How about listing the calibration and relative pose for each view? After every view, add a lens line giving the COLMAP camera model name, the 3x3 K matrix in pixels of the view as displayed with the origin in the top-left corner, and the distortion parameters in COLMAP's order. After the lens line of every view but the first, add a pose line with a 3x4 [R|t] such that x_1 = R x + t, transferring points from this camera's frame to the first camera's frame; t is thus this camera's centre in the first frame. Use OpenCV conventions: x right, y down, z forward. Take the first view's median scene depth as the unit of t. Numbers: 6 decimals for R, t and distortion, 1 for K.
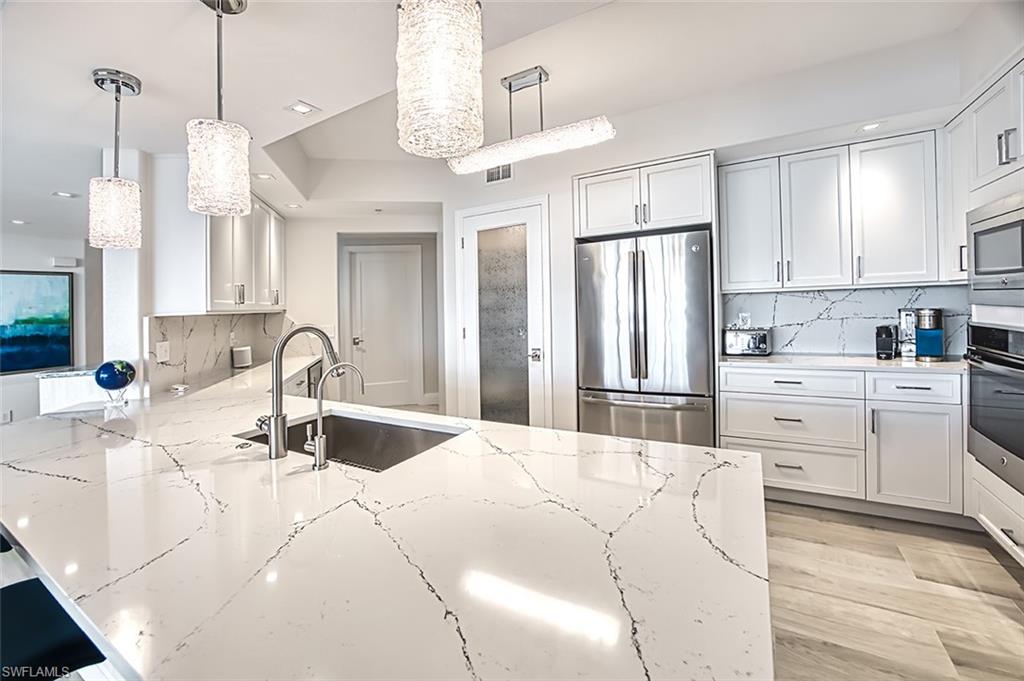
lens RADIAL K [[406.0, 0, 517.9], [0, 406.0, 310.2], [0, 0, 1]] dist [-0.012913, 0.000475]
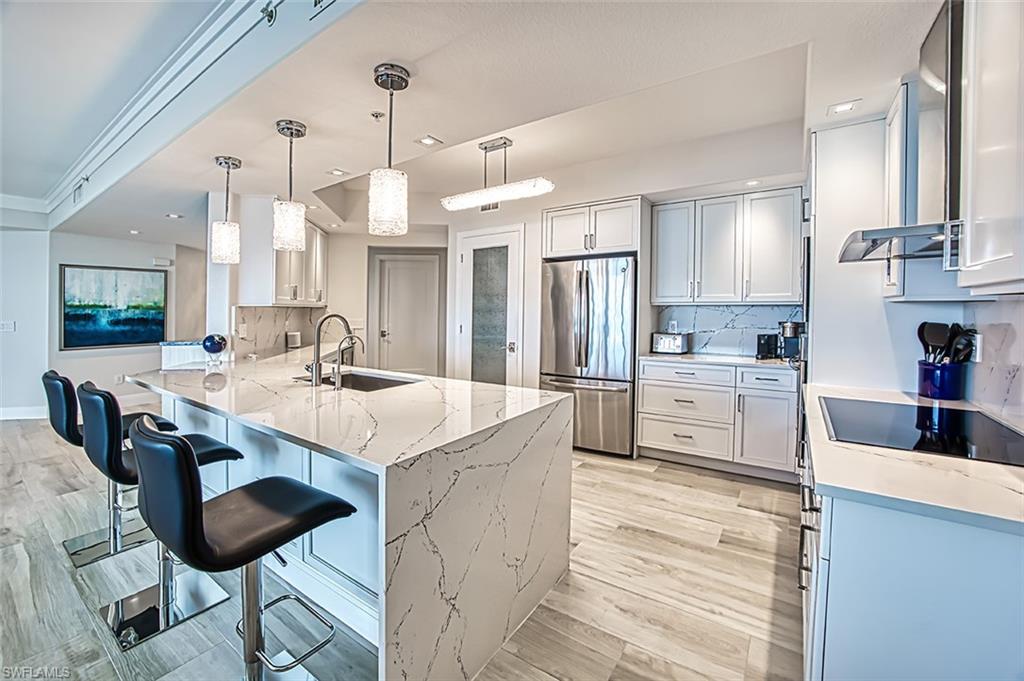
lens RADIAL K [[406.0, 0, 525.0], [0, 406.0, 325.7], [0, 0, 1]] dist [-0.012913, 0.000475]
pose [[0.996592, 0.040639, -0.071787, 0.220130], [-0.038788, 0.998883, 0.026997, 0.006108], [0.072804, -0.024120, 0.997055, -0.352972]]
